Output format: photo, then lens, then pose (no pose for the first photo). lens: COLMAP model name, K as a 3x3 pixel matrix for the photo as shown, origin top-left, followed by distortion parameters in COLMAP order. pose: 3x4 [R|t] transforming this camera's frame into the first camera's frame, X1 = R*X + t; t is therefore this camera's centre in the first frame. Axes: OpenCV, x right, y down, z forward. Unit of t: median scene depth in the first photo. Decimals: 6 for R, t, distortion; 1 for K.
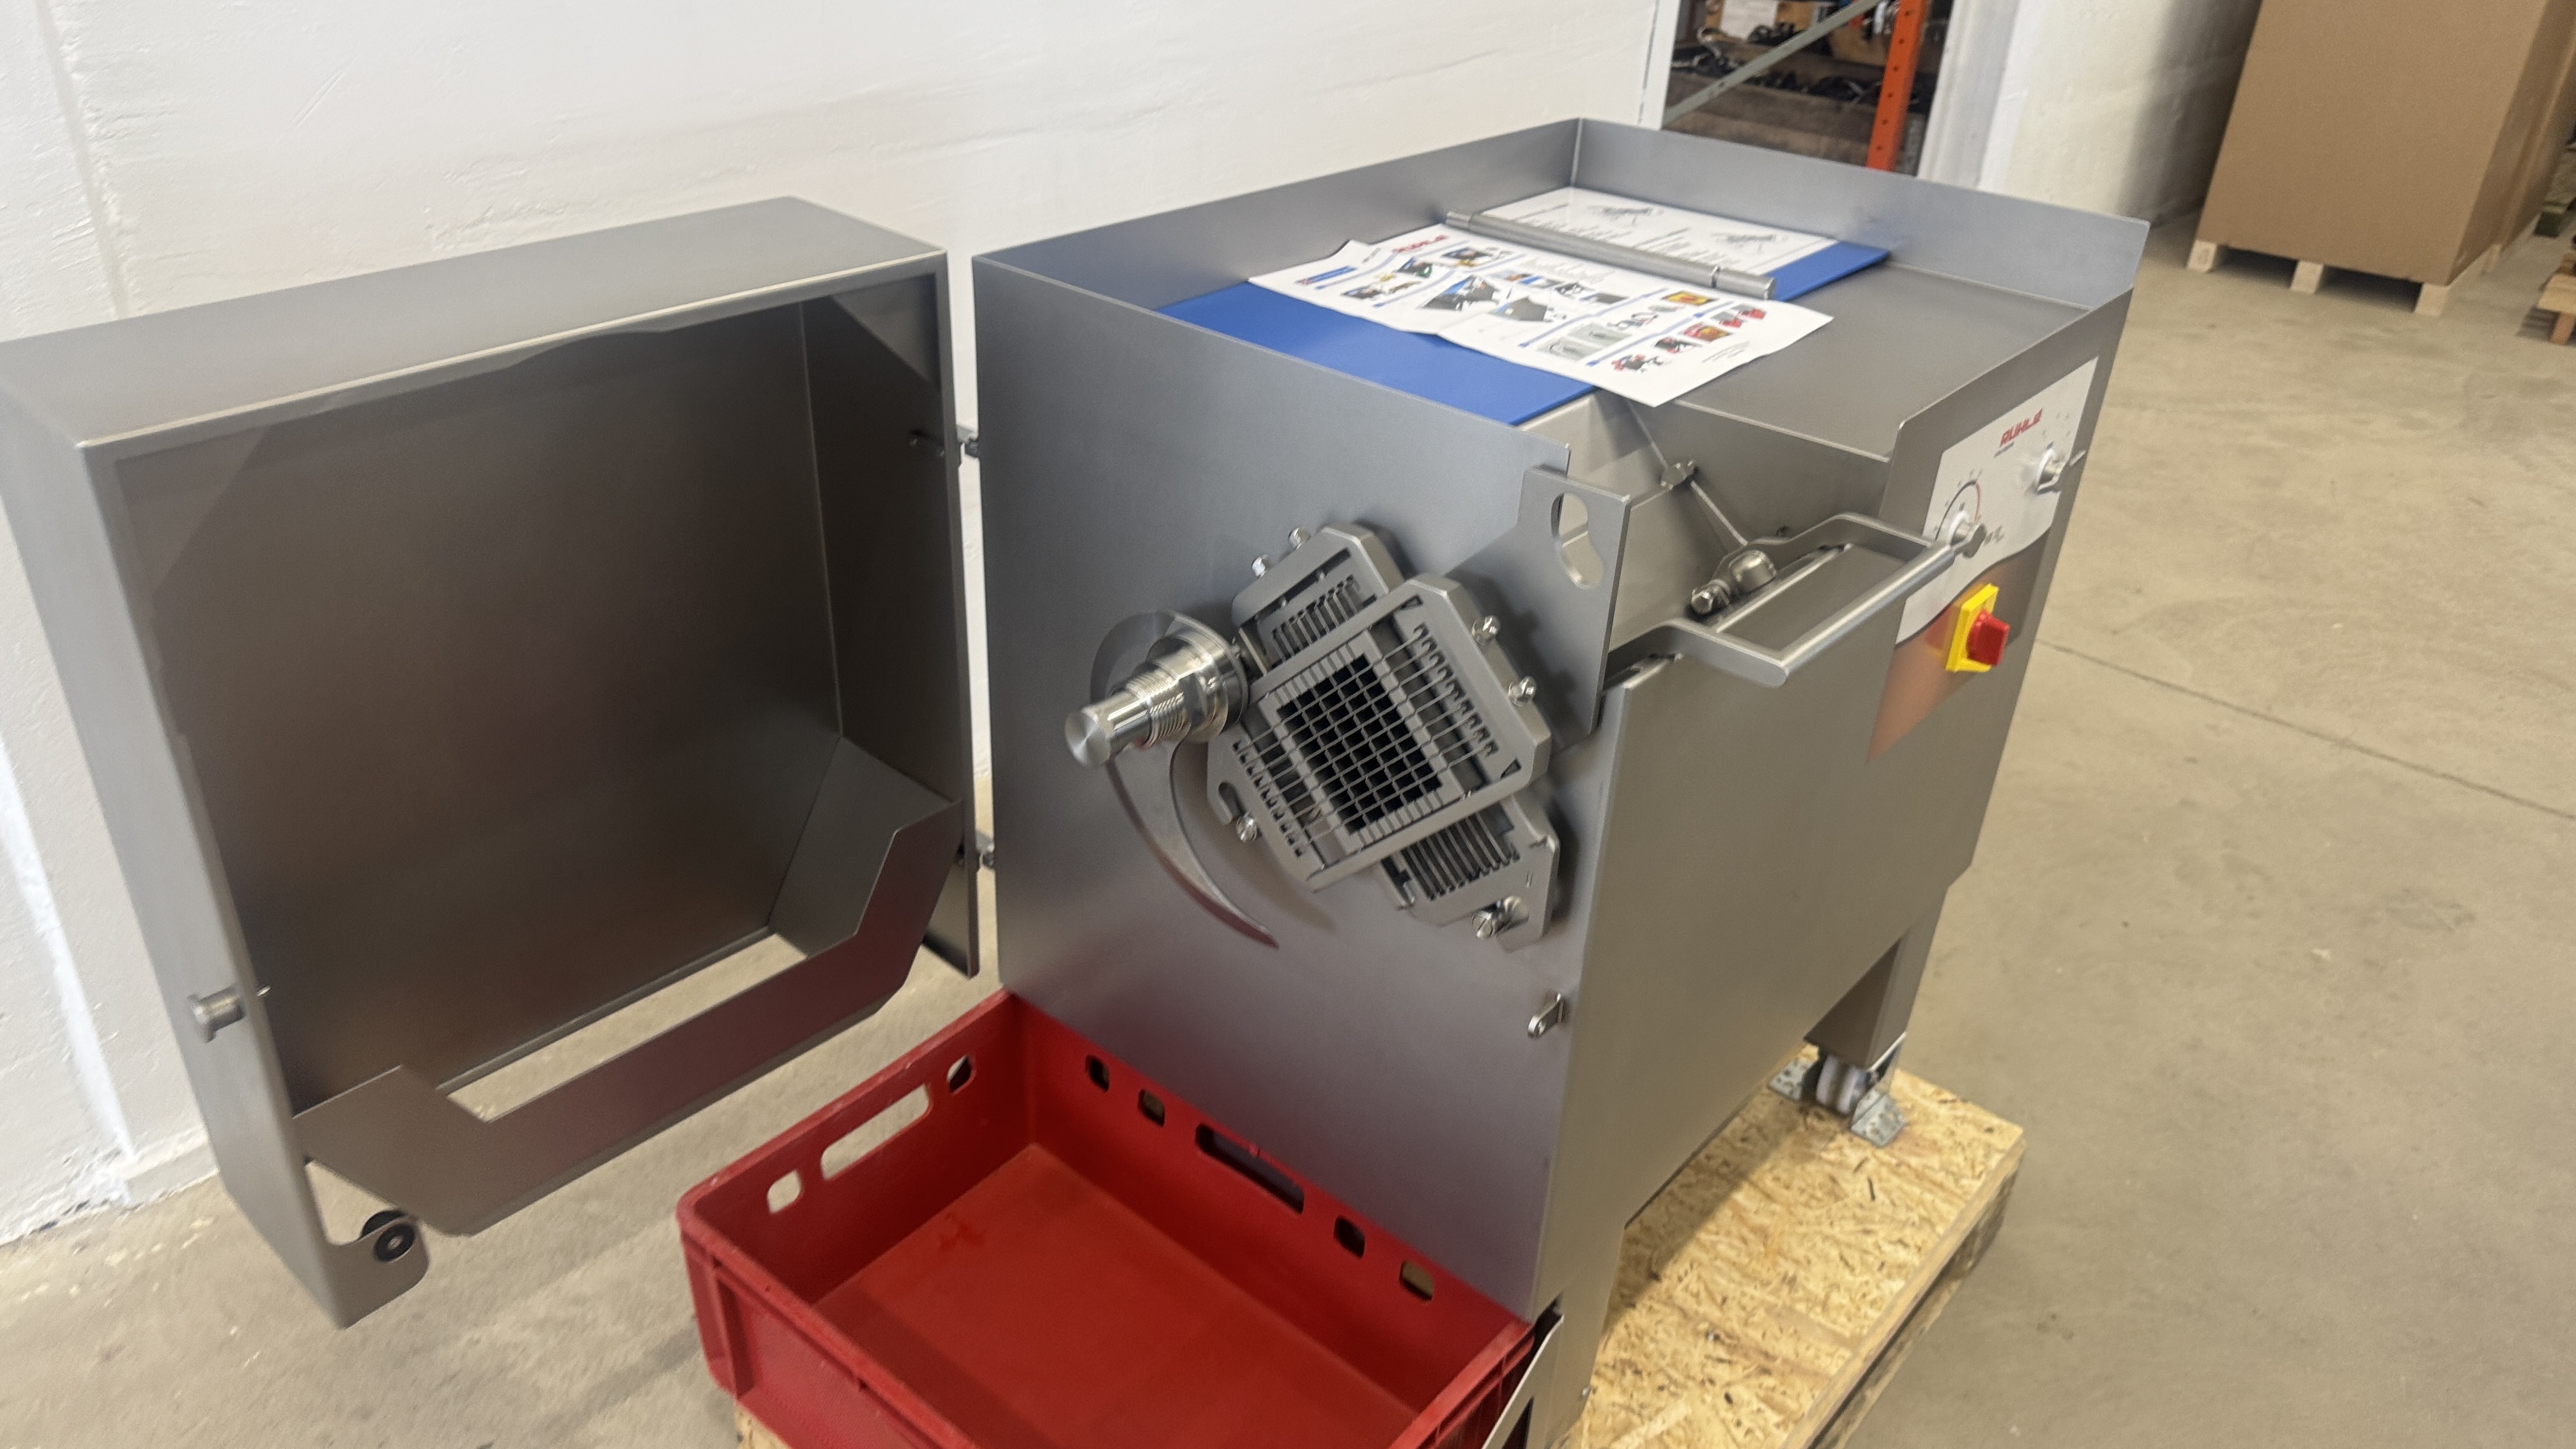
lens RADIAL K [[1831.1, 0, 1288.0], [0, 1831.1, 724.5], [0, 0, 1]] dist [0.005947, 0.002360]
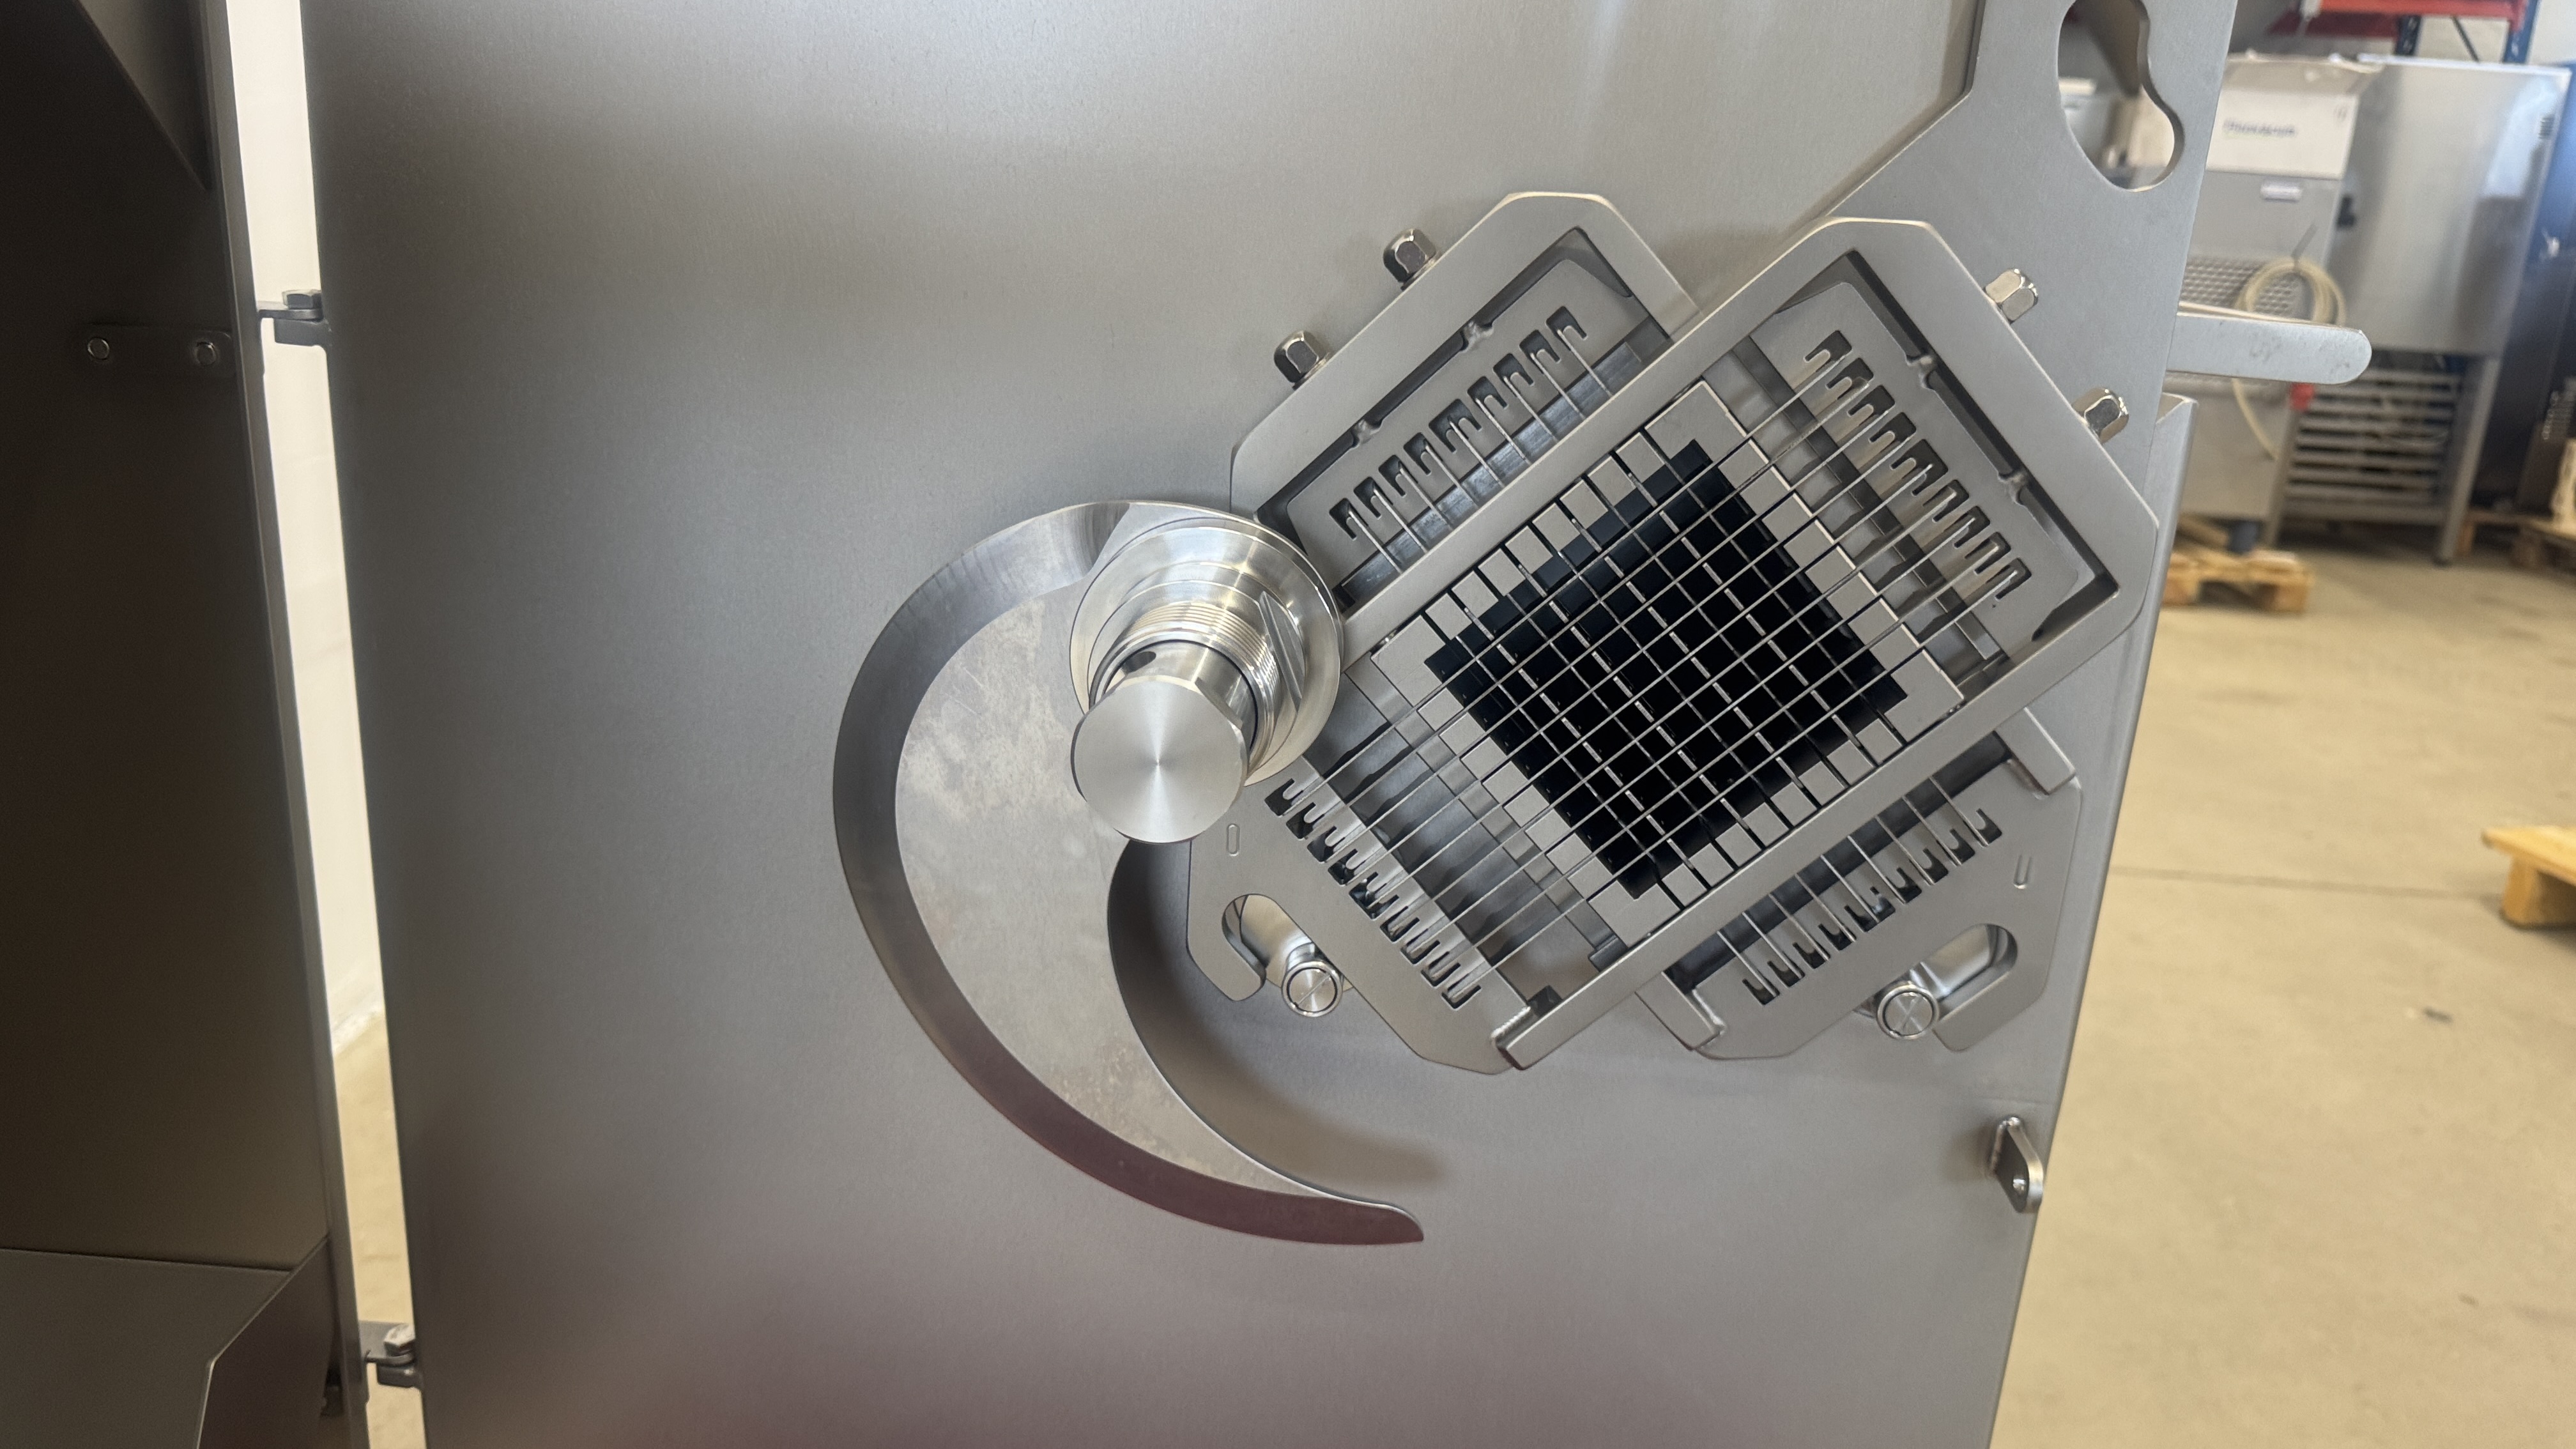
lens RADIAL K [[1831.1, 0, 1288.0], [0, 1831.1, 724.5], [0, 0, 1]] dist [0.005947, 0.002360]
pose [[0.808161, -0.169500, 0.564044, -0.284644], [0.274764, 0.955593, -0.106517, 0.044534], [-0.520942, 0.241062, 0.818846, 0.683125]]
